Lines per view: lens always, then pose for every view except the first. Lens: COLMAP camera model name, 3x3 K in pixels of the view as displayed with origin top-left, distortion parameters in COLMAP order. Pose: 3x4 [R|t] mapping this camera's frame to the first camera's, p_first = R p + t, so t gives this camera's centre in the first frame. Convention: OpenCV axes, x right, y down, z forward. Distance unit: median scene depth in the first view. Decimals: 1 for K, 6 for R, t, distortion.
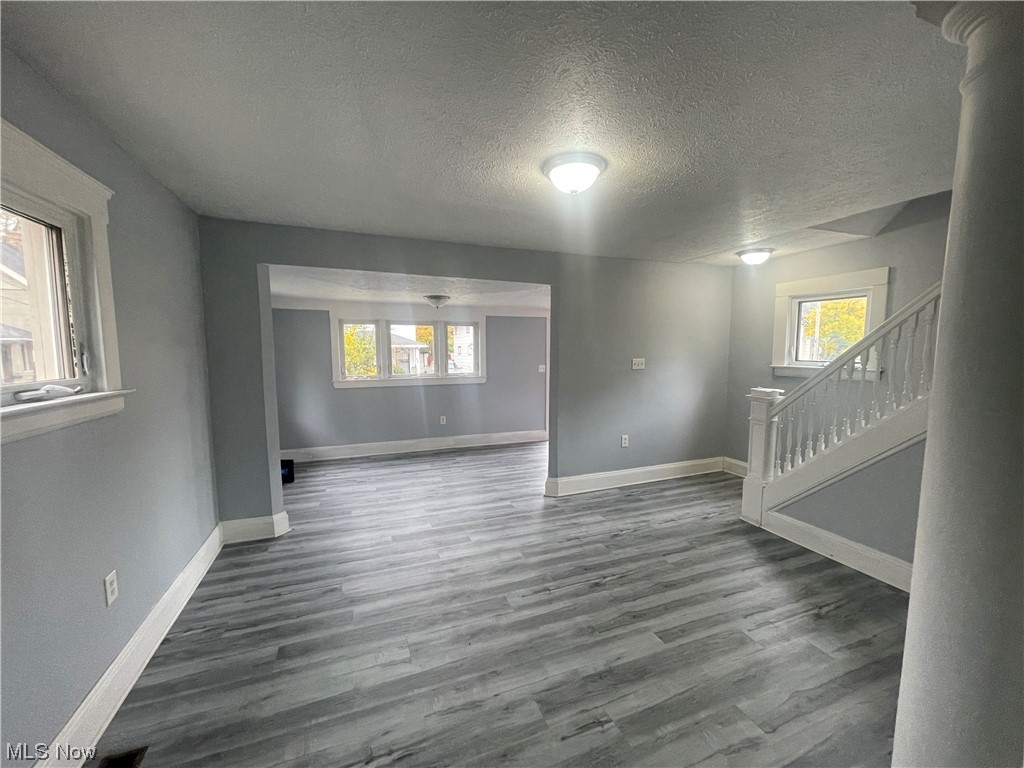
lens RADIAL K [[412.6, 0, 515.4], [0, 412.6, 387.7], [0, 0, 1]] dist [-0.001540, 0.000248]
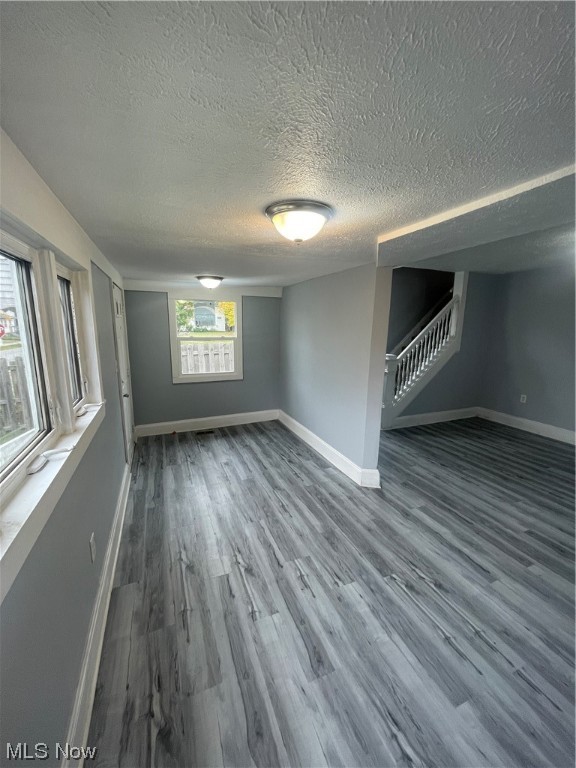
lens RADIAL K [[309.5, 0, 291.6], [0, 309.5, 382.3], [0, 0, 1]] dist [-0.001540, 0.000248]
pose [[-0.020024, -0.191105, 0.981365, -0.639703], [0.082044, 0.977938, 0.192111, -0.150697], [-0.996428, 0.084362, -0.003903, 1.279142]]
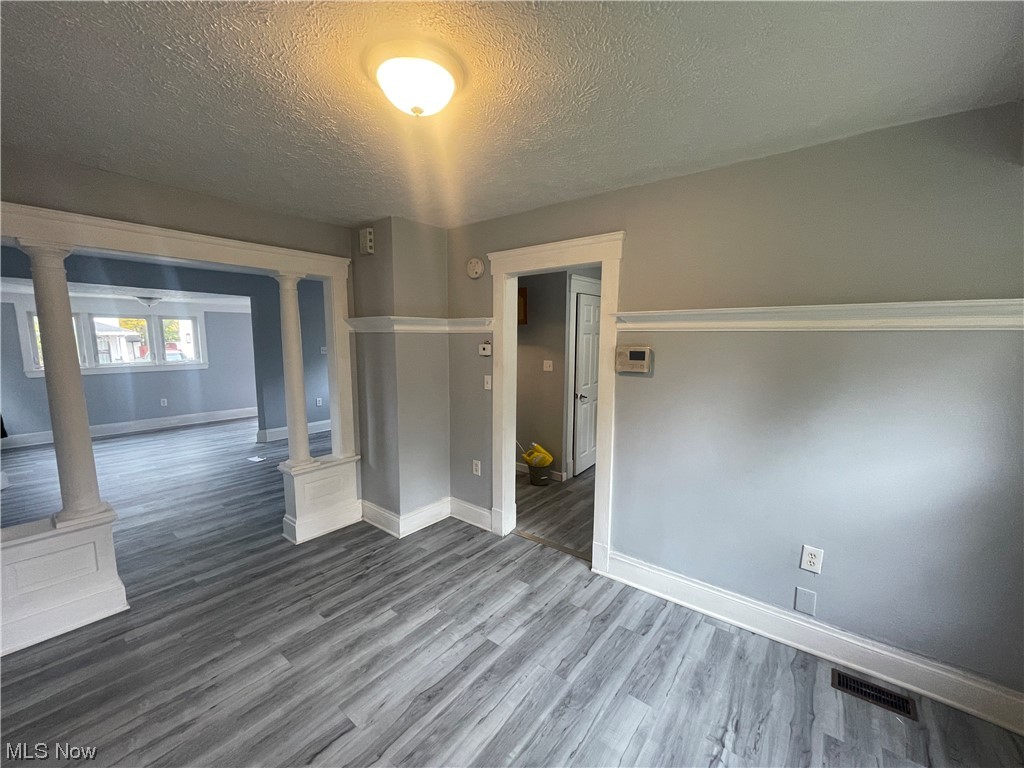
lens RADIAL K [[412.6, 0, 516.7], [0, 412.6, 387.0], [0, 0, 1]] dist [-0.001540, 0.000248]
pose [[0.862318, -0.056892, 0.503161, 0.149440], [0.042818, 0.998302, 0.039496, 0.051704], [-0.504553, -0.012514, 0.863290, -0.744220]]
